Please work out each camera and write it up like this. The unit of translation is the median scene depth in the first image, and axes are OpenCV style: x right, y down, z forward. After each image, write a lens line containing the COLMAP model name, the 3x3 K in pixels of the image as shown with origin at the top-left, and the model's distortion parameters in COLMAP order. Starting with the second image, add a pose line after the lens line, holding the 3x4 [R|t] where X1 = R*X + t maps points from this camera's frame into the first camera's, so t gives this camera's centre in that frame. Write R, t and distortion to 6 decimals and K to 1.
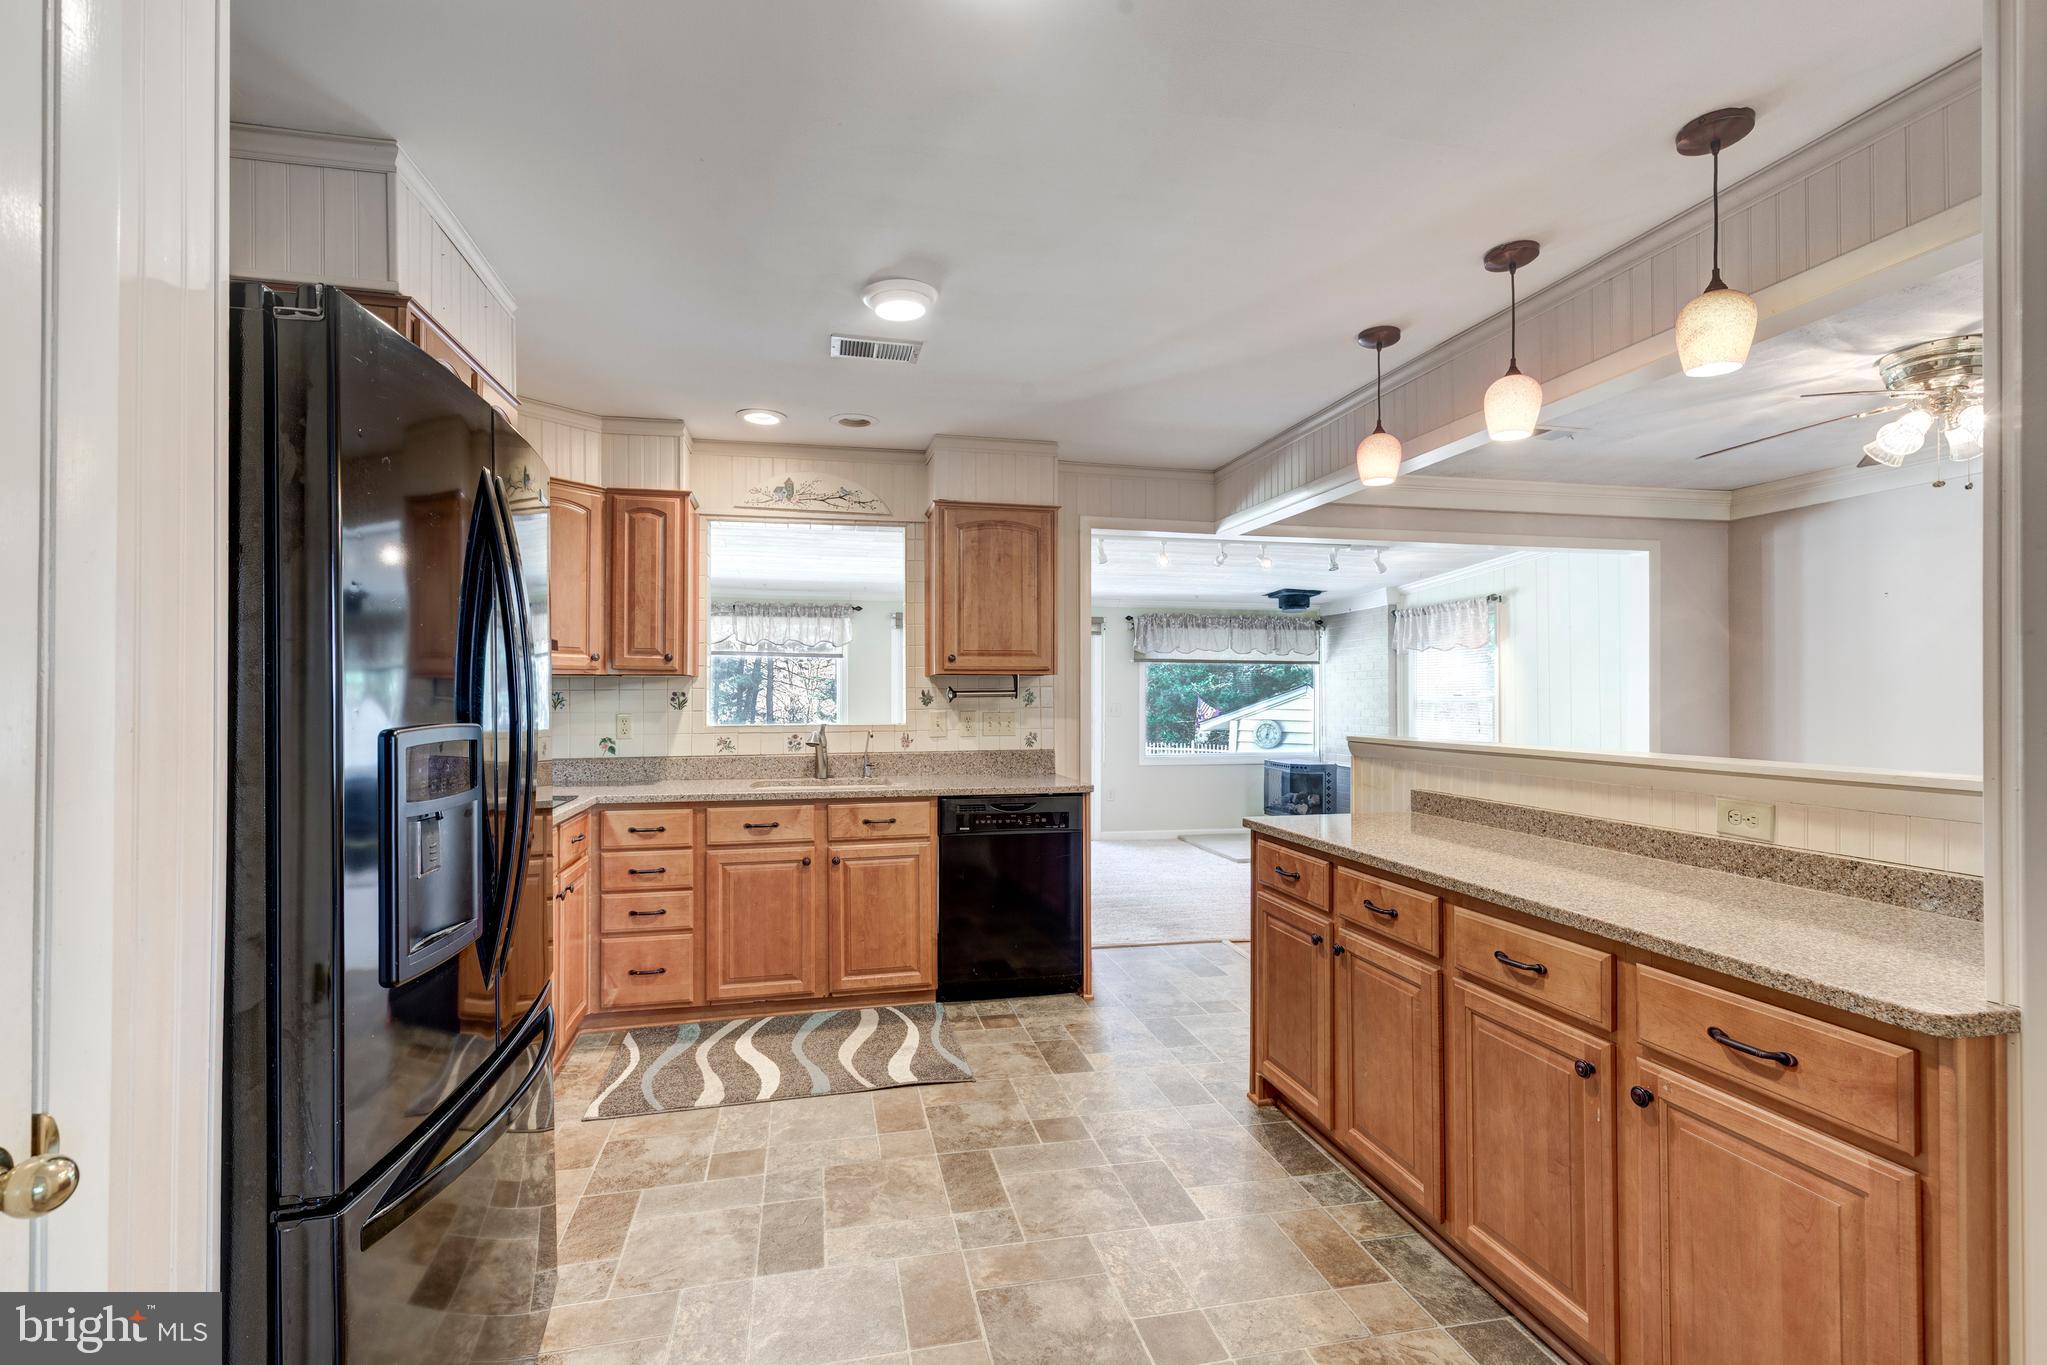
lens RADIAL K [[936.3, 0, 1029.4], [0, 936.3, 679.7], [0, 0, 1]] dist [0.008755, -0.001212]
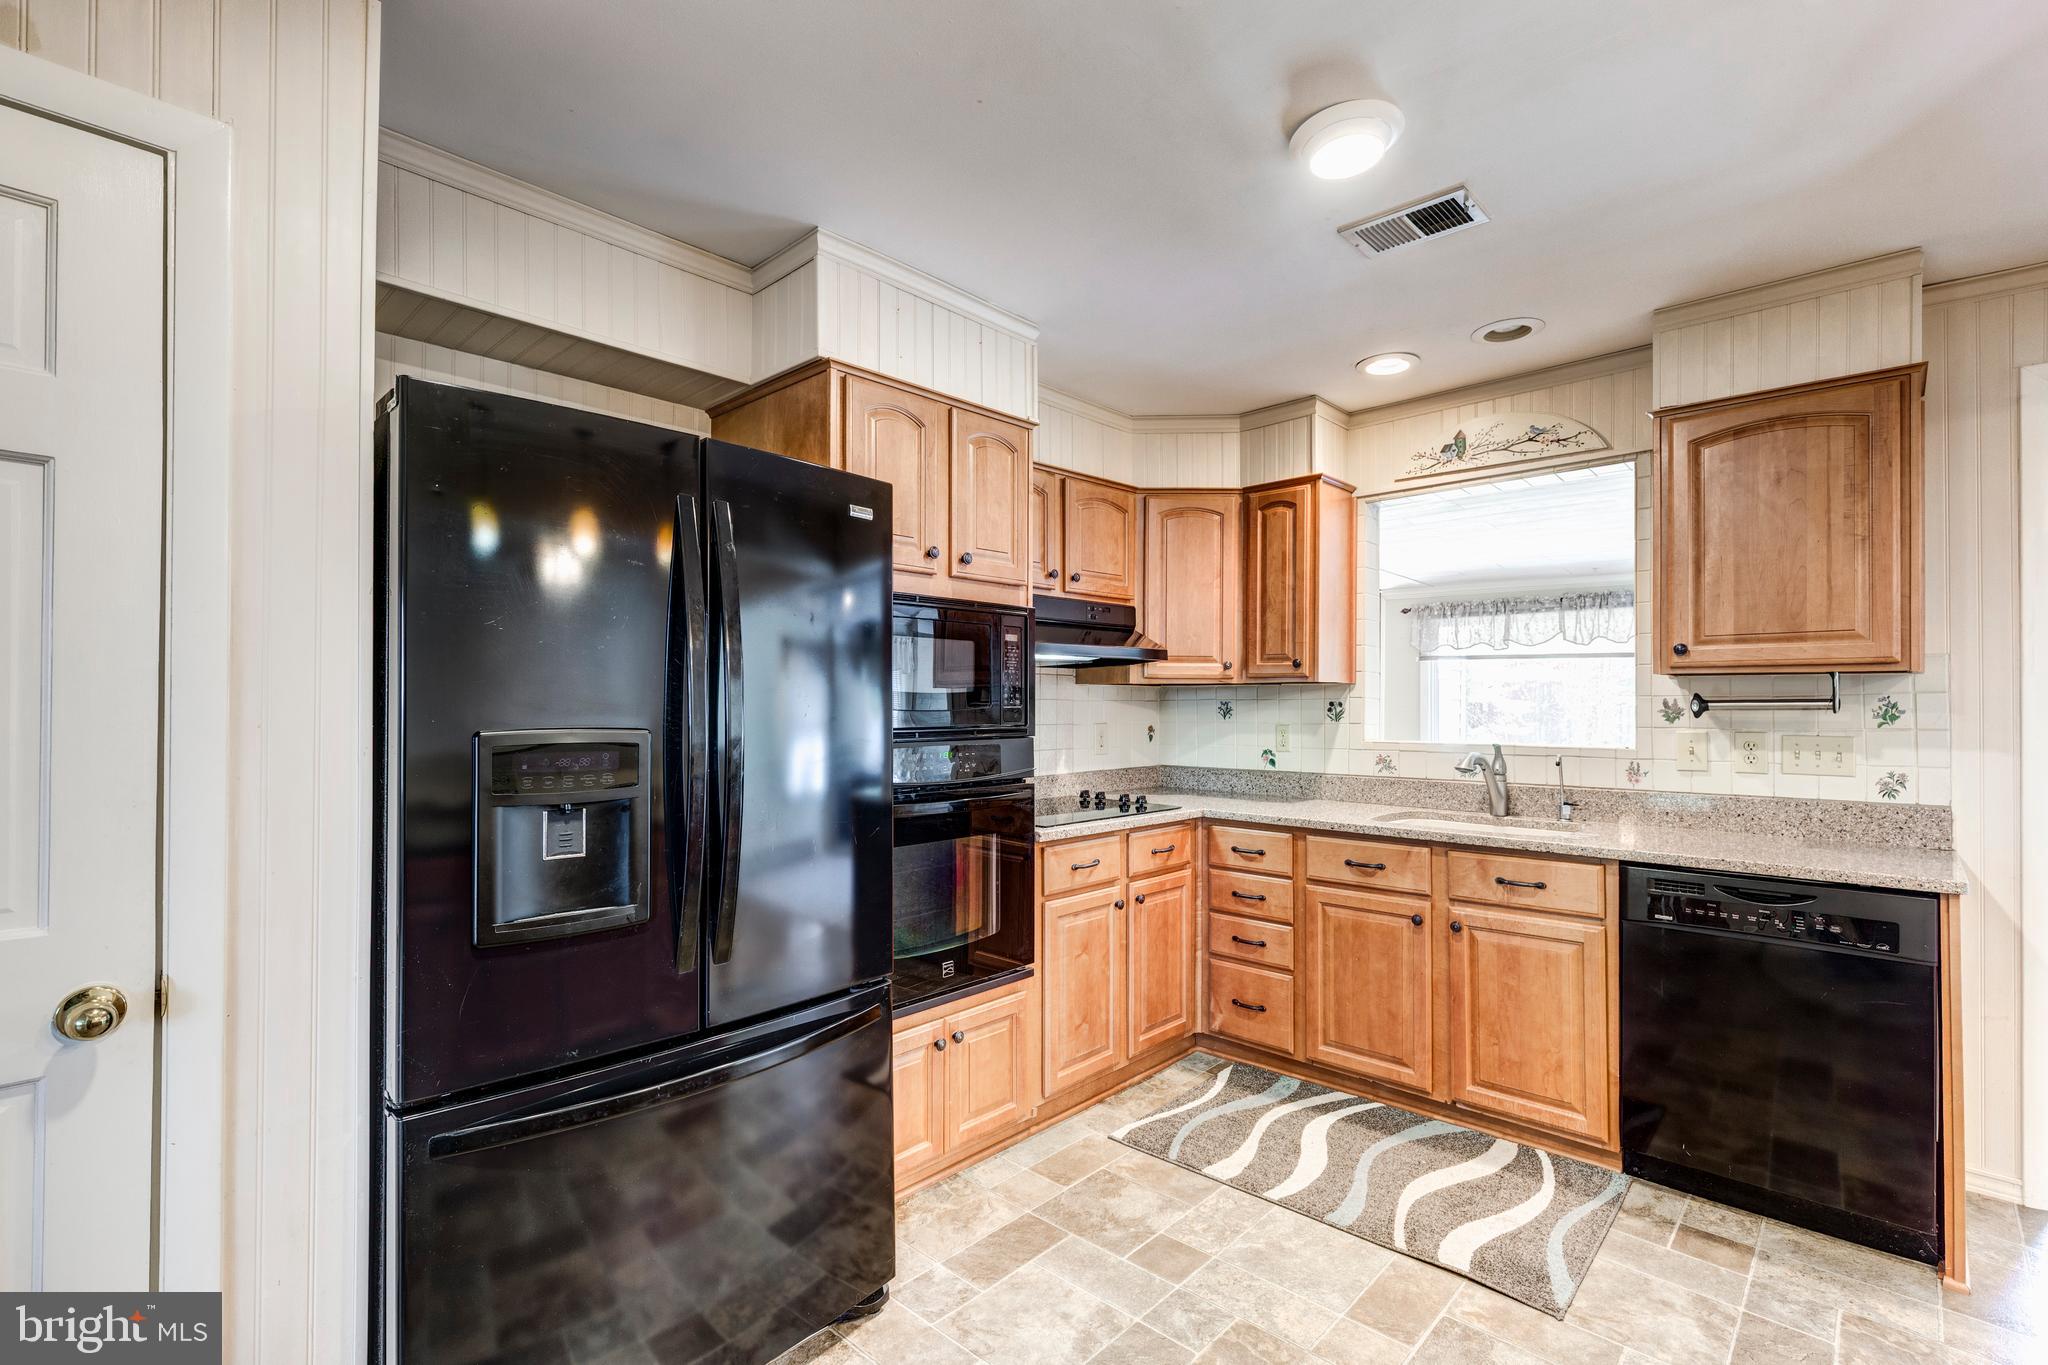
lens RADIAL K [[936.8, 0, 1031.1], [0, 936.8, 692.6], [0, 0, 1]] dist [0.008755, -0.001212]
pose [[0.558231, -0.007796, -0.829649, 0.221310], [0.009341, 0.999952, -0.003112, 0.005047], [0.829633, -0.006013, 0.558277, 0.289433]]
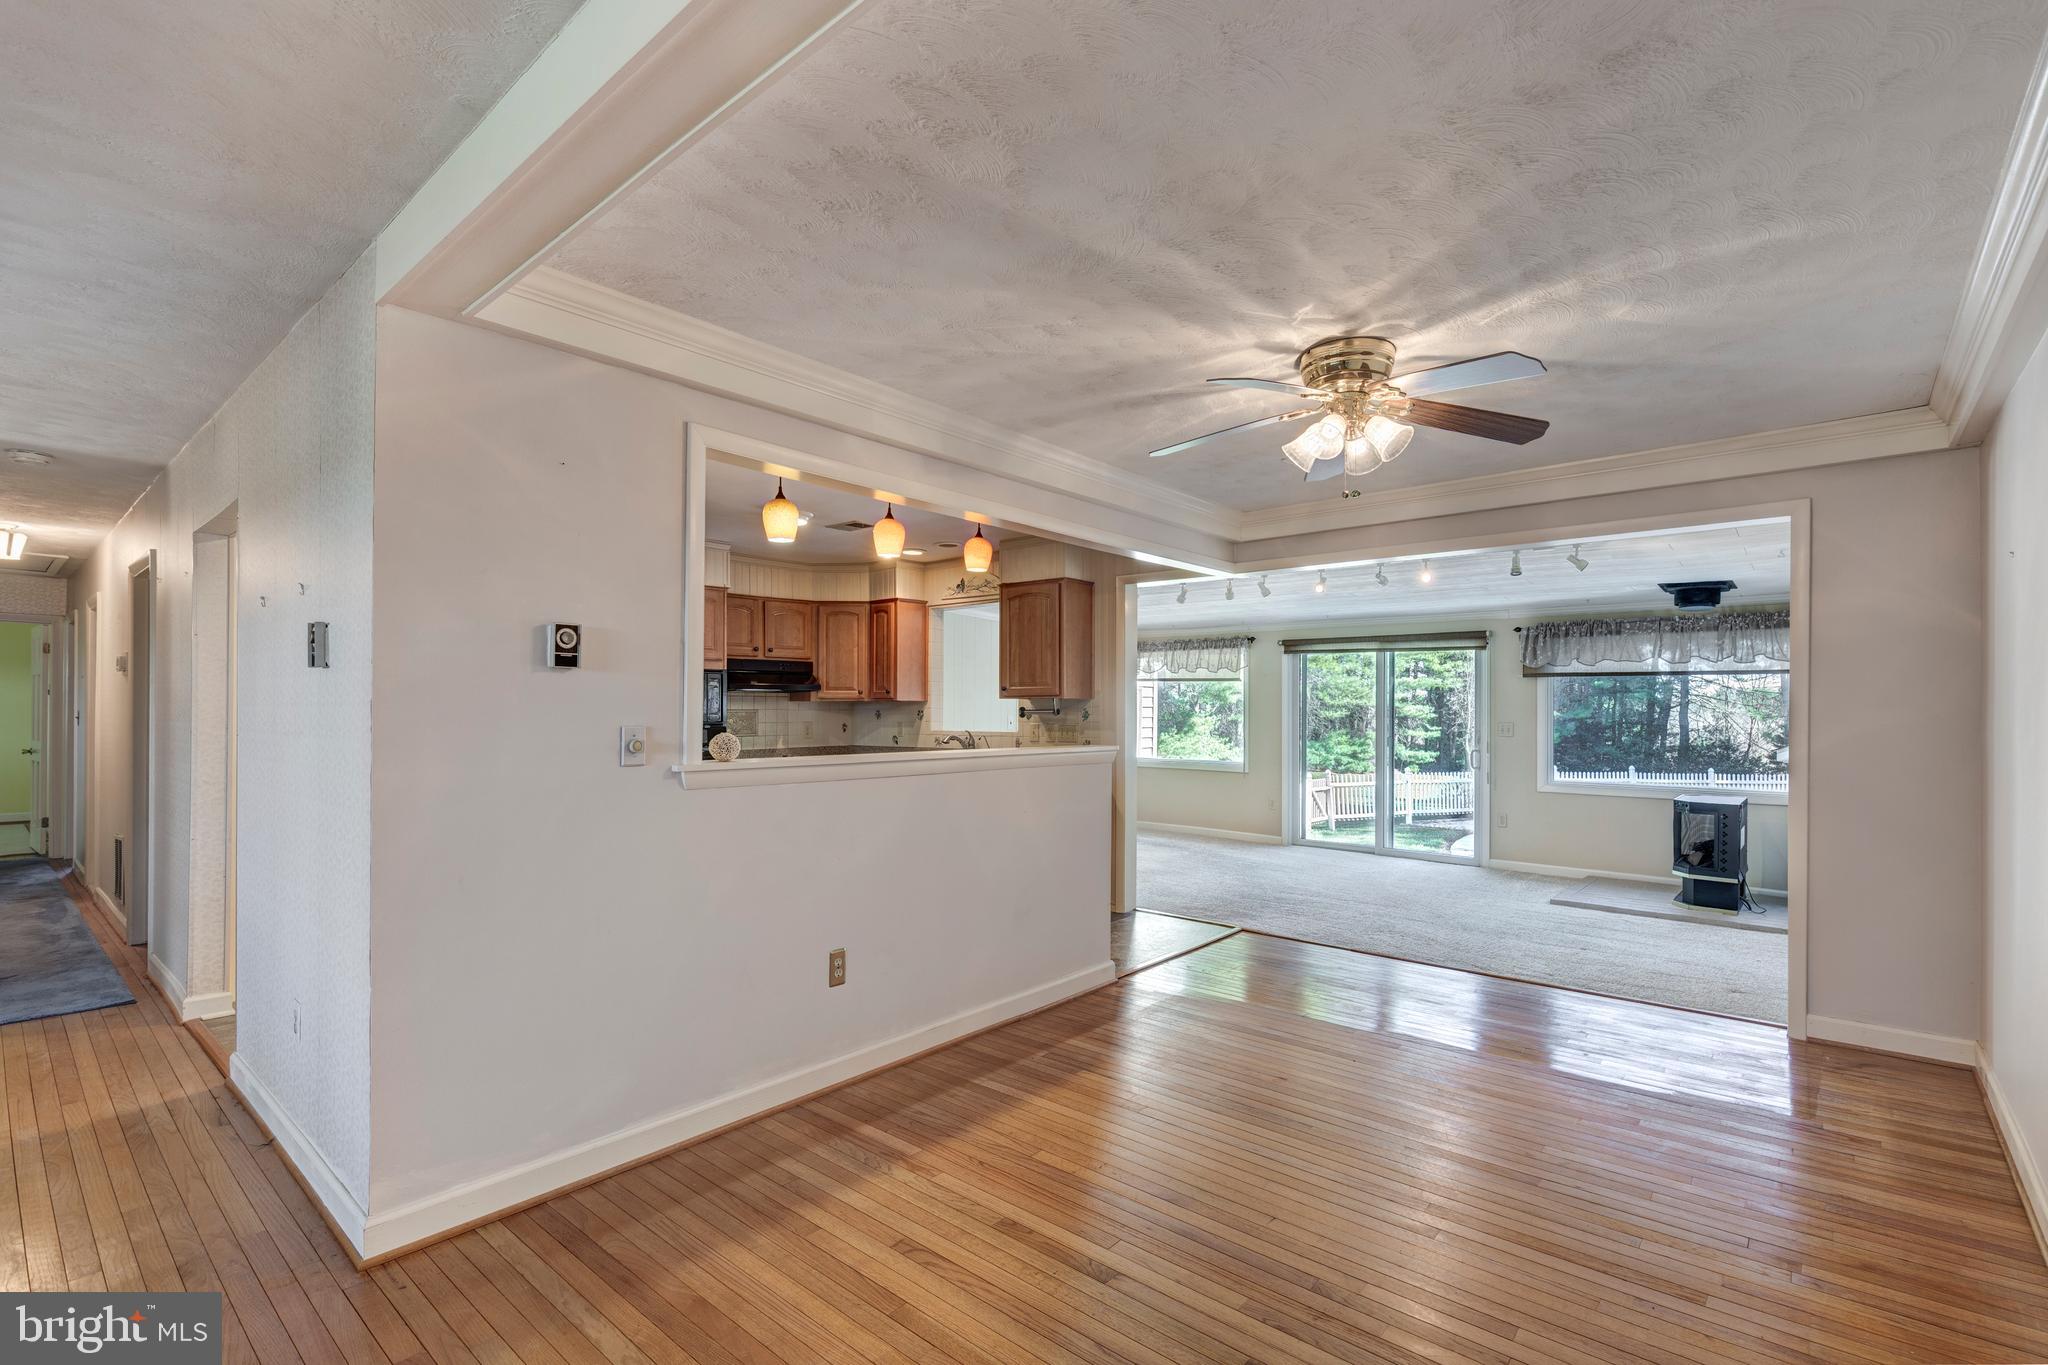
lens RADIAL K [[936.8, 0, 1045.2], [0, 936.8, 707.5], [0, 0, 1]] dist [0.008755, -0.001212]
pose [[0.588210, 0.000899, -0.808708, 1.272383], [0.010473, 0.999907, 0.008729, -0.005024], [0.808641, -0.013604, 0.588145, 0.184413]]
